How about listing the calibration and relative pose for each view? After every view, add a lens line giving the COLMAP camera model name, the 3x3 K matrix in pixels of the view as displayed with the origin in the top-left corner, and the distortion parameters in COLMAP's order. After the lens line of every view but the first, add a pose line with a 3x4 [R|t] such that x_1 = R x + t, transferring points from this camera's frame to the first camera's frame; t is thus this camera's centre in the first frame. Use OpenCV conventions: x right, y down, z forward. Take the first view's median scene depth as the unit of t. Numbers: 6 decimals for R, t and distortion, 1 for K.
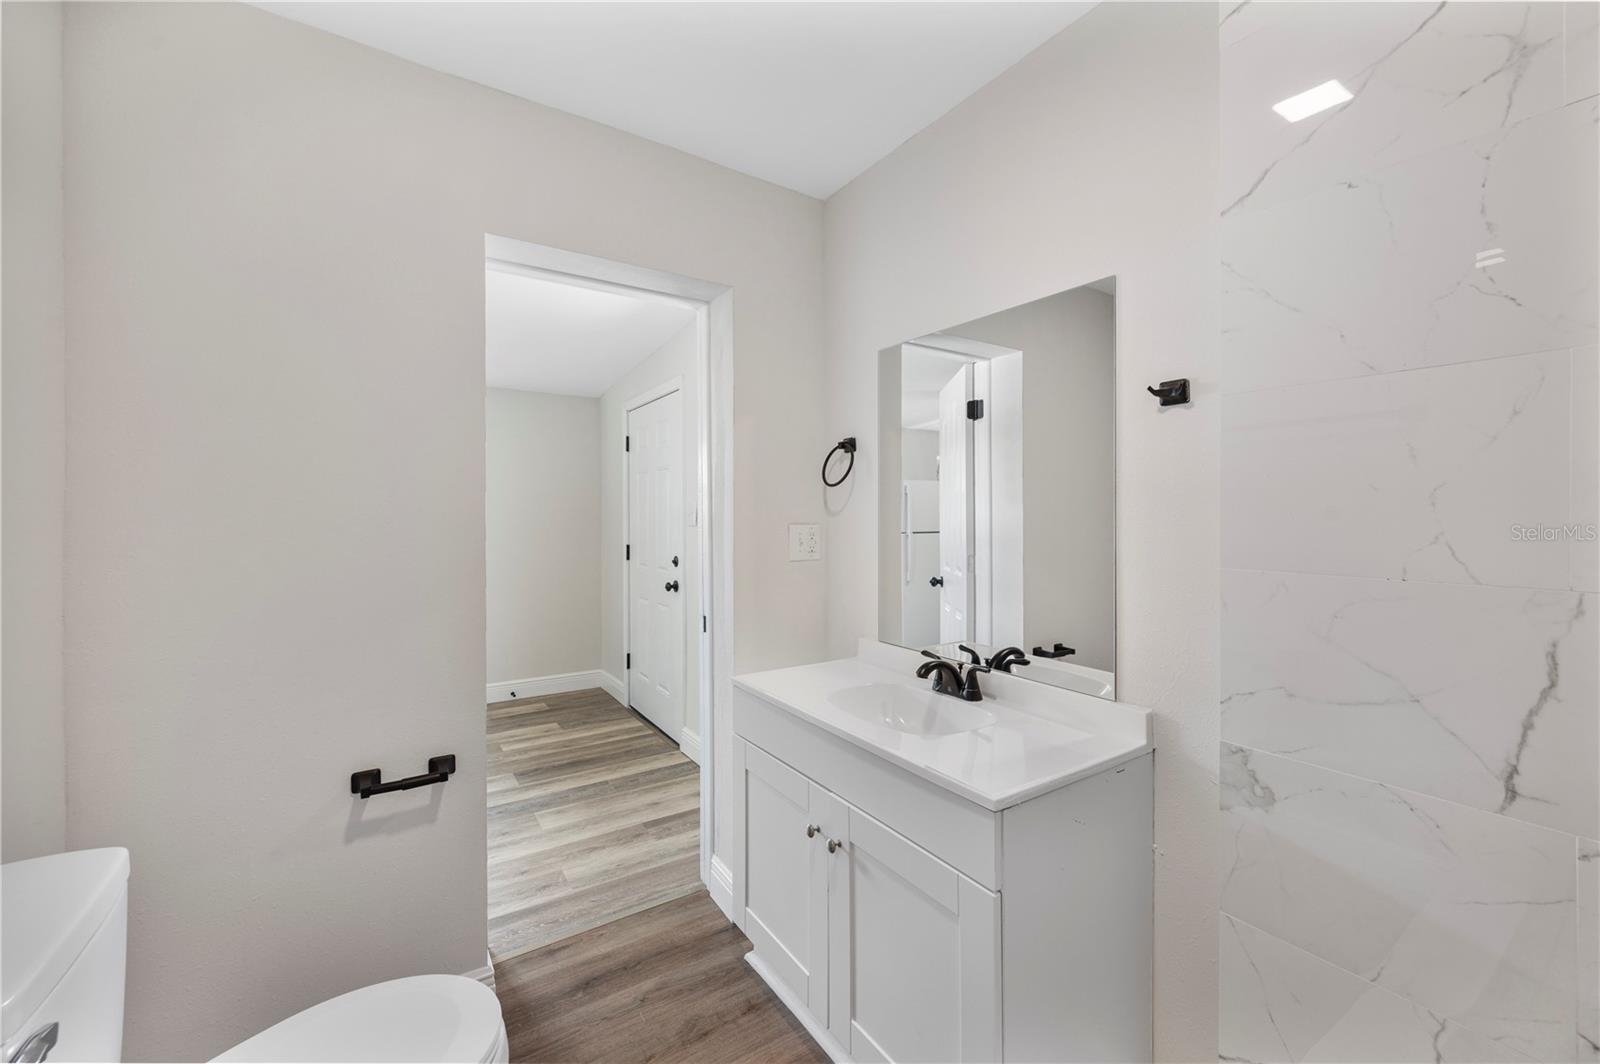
lens RADIAL K [[634.0, 0, 800.0], [0, 634.0, 532.0], [0, 0, 1]] dist [-0.002220, -0.000169]
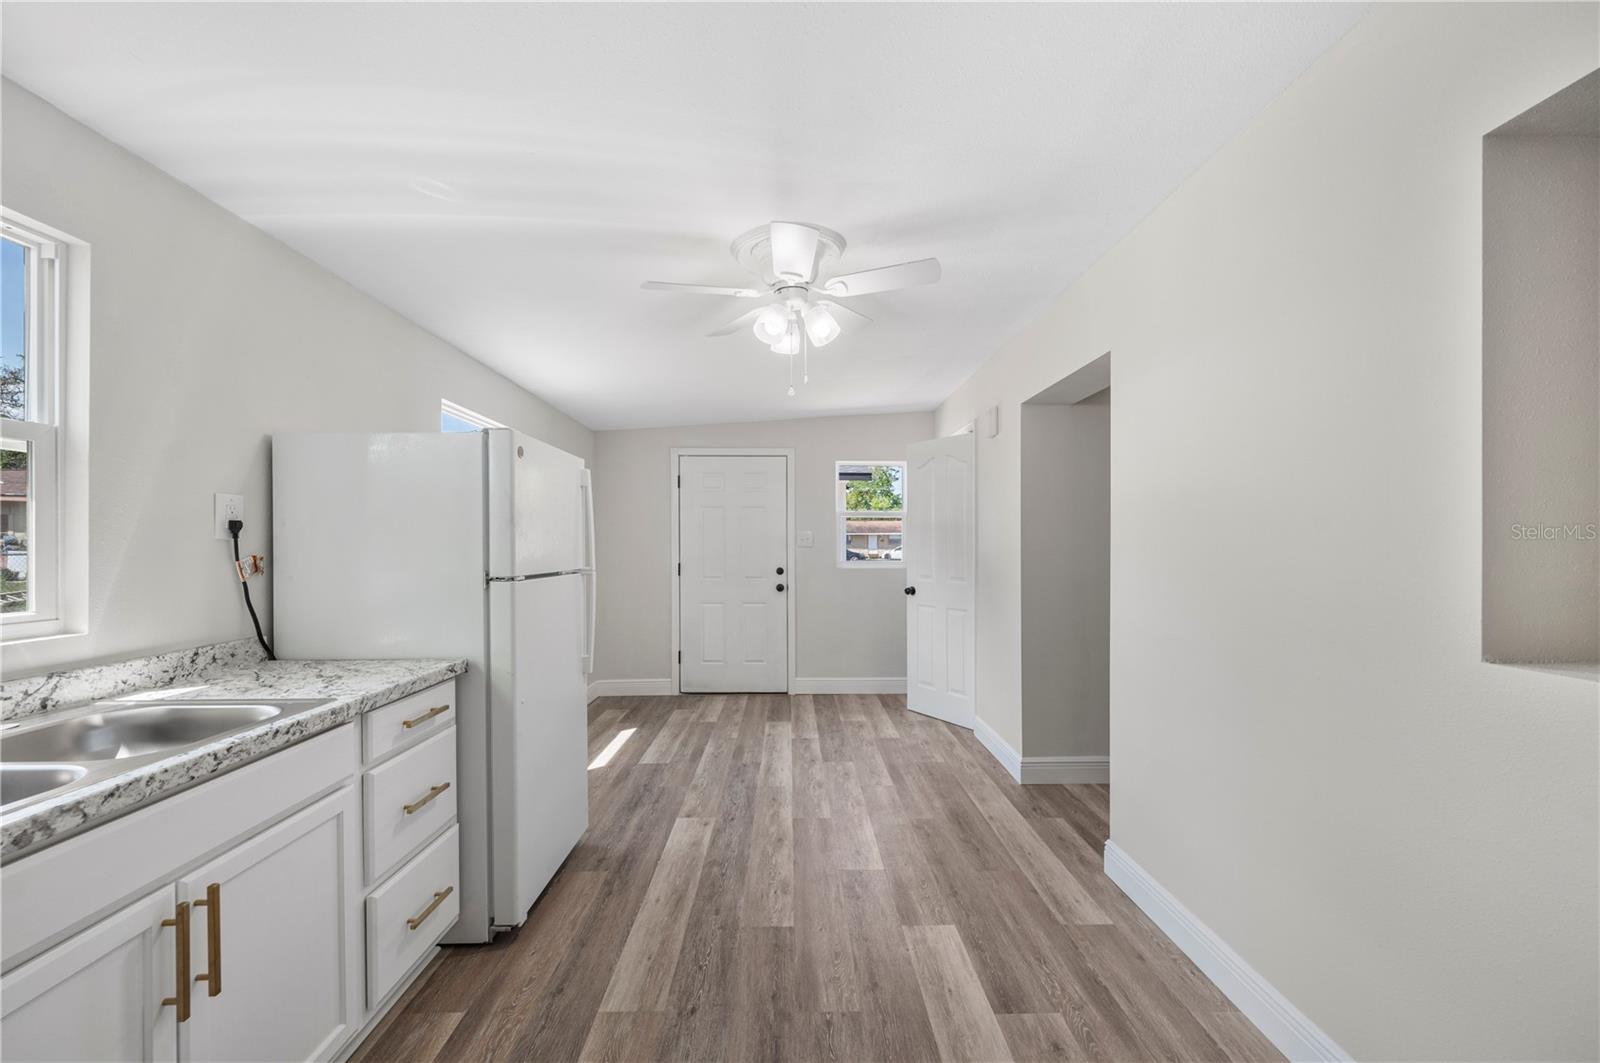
lens RADIAL K [[634.0, 0, 800.0], [0, 634.0, 531.5], [0, 0, 1]] dist [-0.002220, -0.000169]
pose [[0.532971, 0.020320, 0.845889, -2.249626], [0.013737, 0.999372, -0.032663, 0.006203], [-0.846022, 0.029028, 0.532358, 0.244311]]
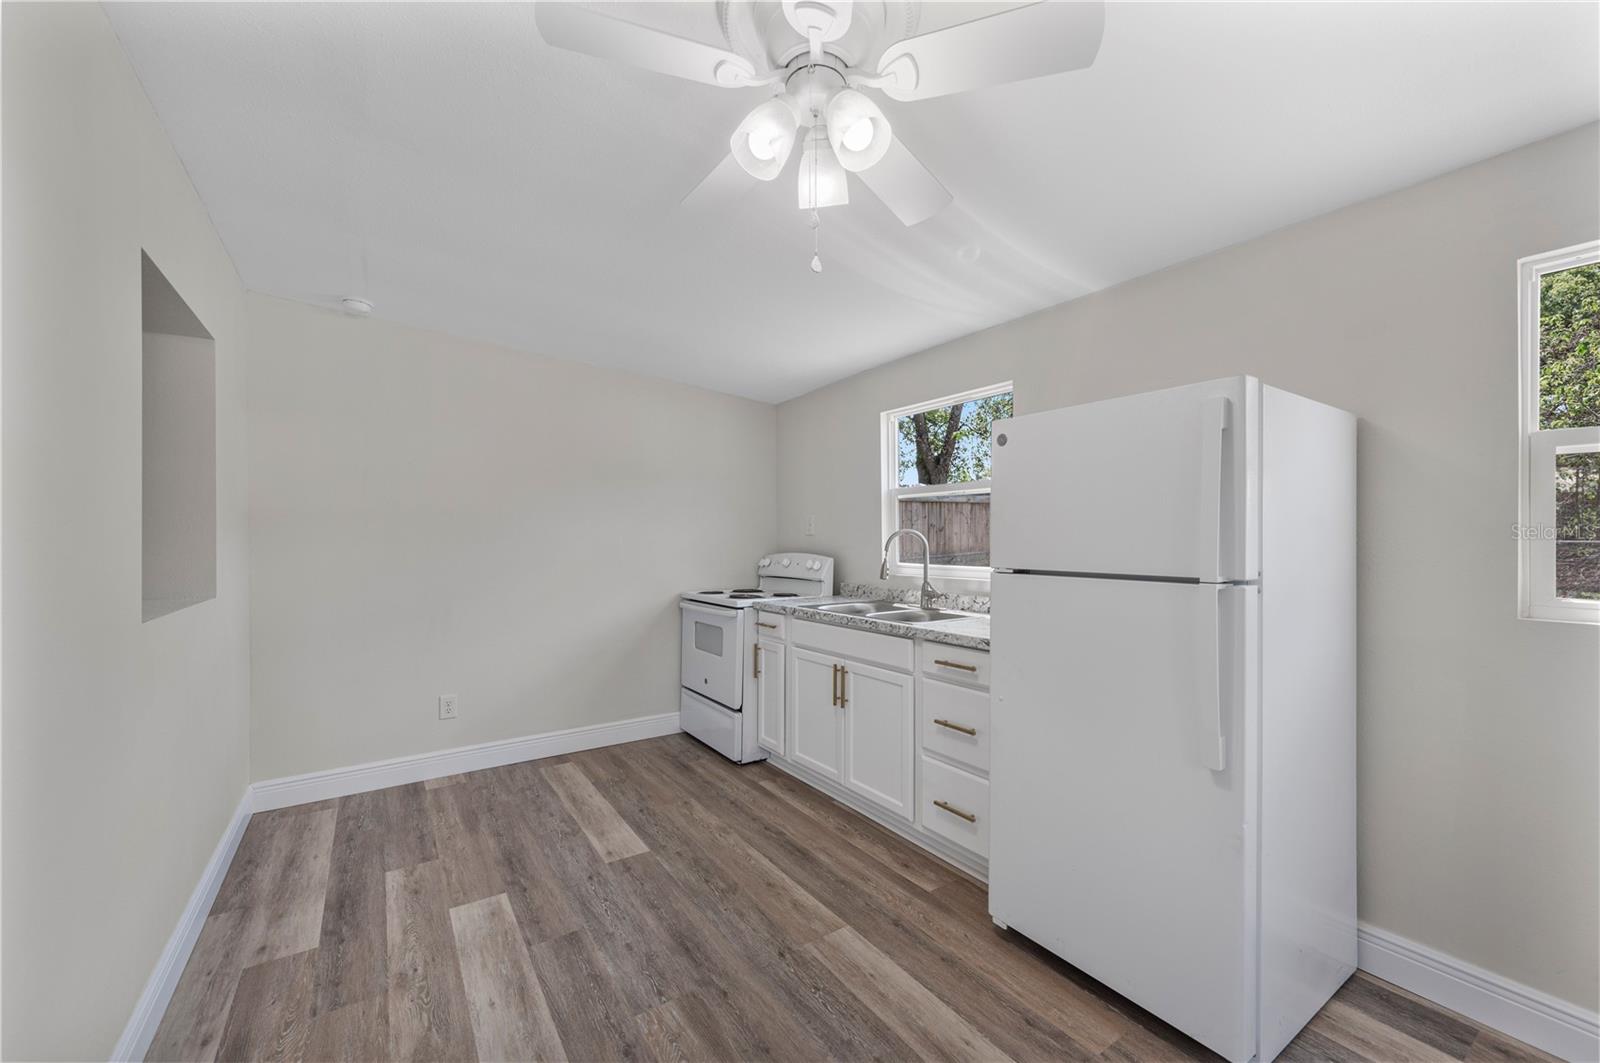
lens RADIAL K [[634.0, 0, 800.0], [0, 634.0, 531.5], [0, 0, 1]] dist [-0.002220, -0.000169]
pose [[0.008192, -0.007399, -0.999939, -0.848745], [-0.012076, 0.999899, -0.007498, -0.005974], [0.999894, 0.012137, 0.008102, 0.770595]]
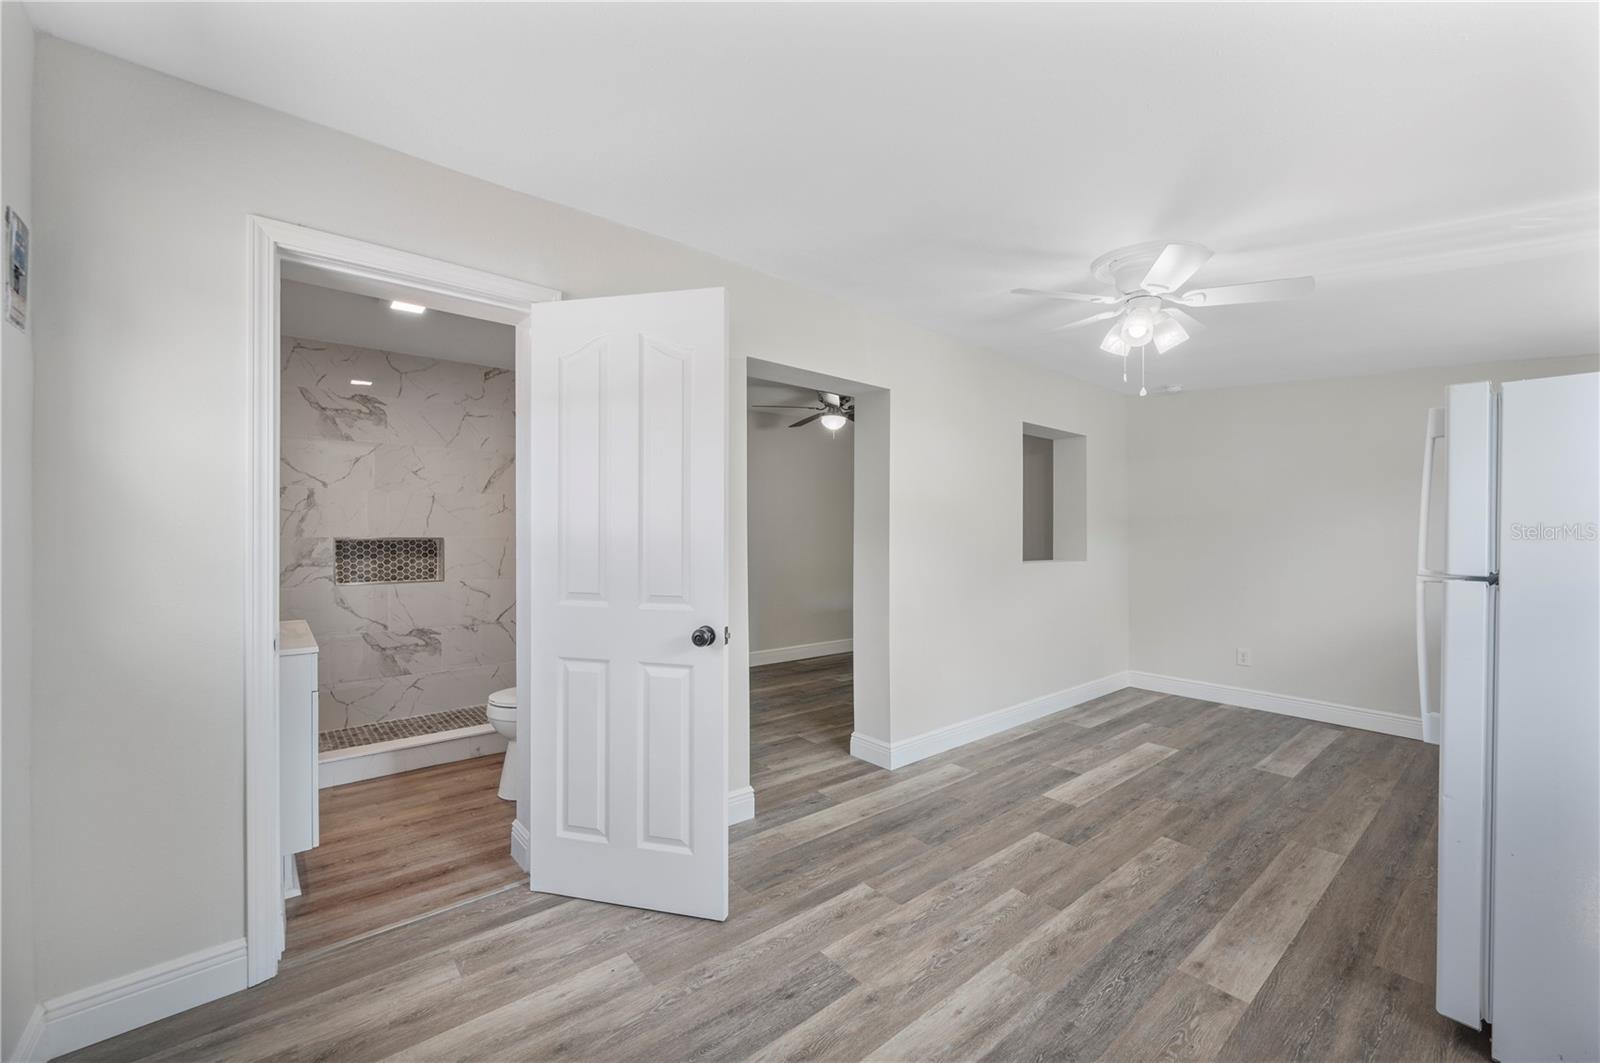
lens RADIAL K [[634.0, 0, 800.0], [0, 634.0, 531.5], [0, 0, 1]] dist [-0.002220, -0.000169]
pose [[-0.993418, -0.007817, -0.114274, -0.692668], [-0.009985, 0.999781, 0.018412, -0.023202], [0.114105, 0.019432, -0.993279, 1.800348]]
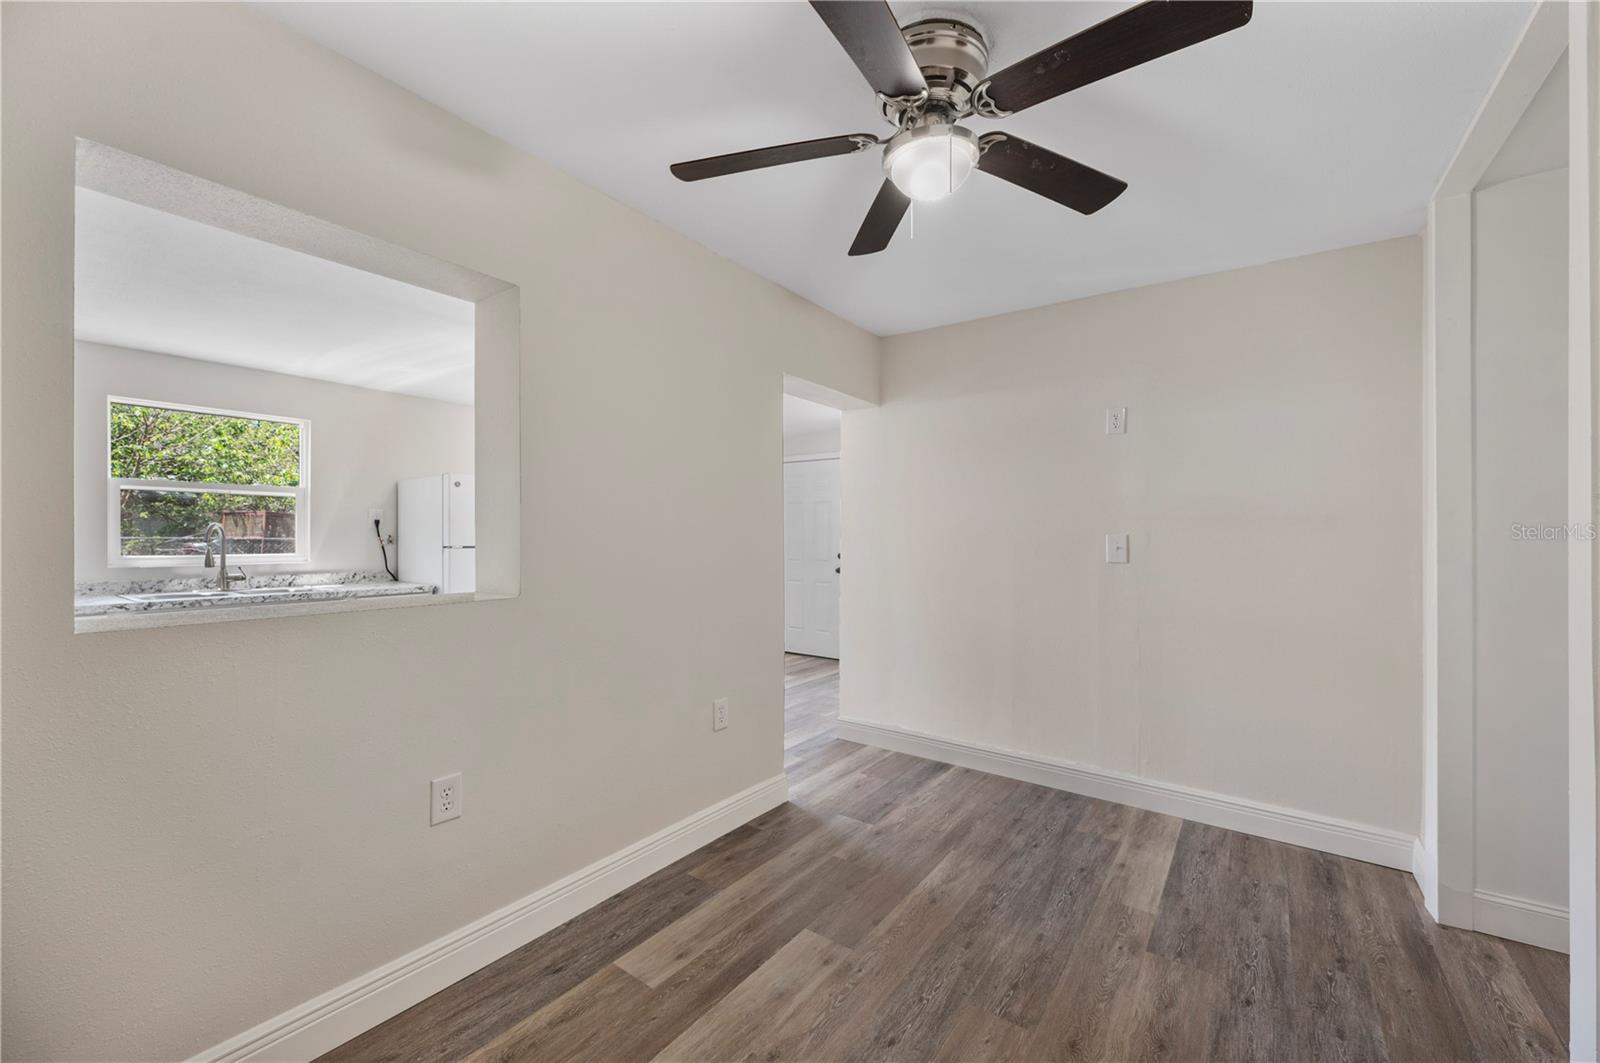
lens RADIAL K [[634.0, 0, 800.0], [0, 634.0, 531.5], [0, 0, 1]] dist [-0.002220, -0.000169]
pose [[0.934352, 0.009521, 0.356225, -1.443743], [-0.001146, 0.999718, -0.023713, 0.033789], [-0.356350, 0.021748, 0.934099, -0.945503]]
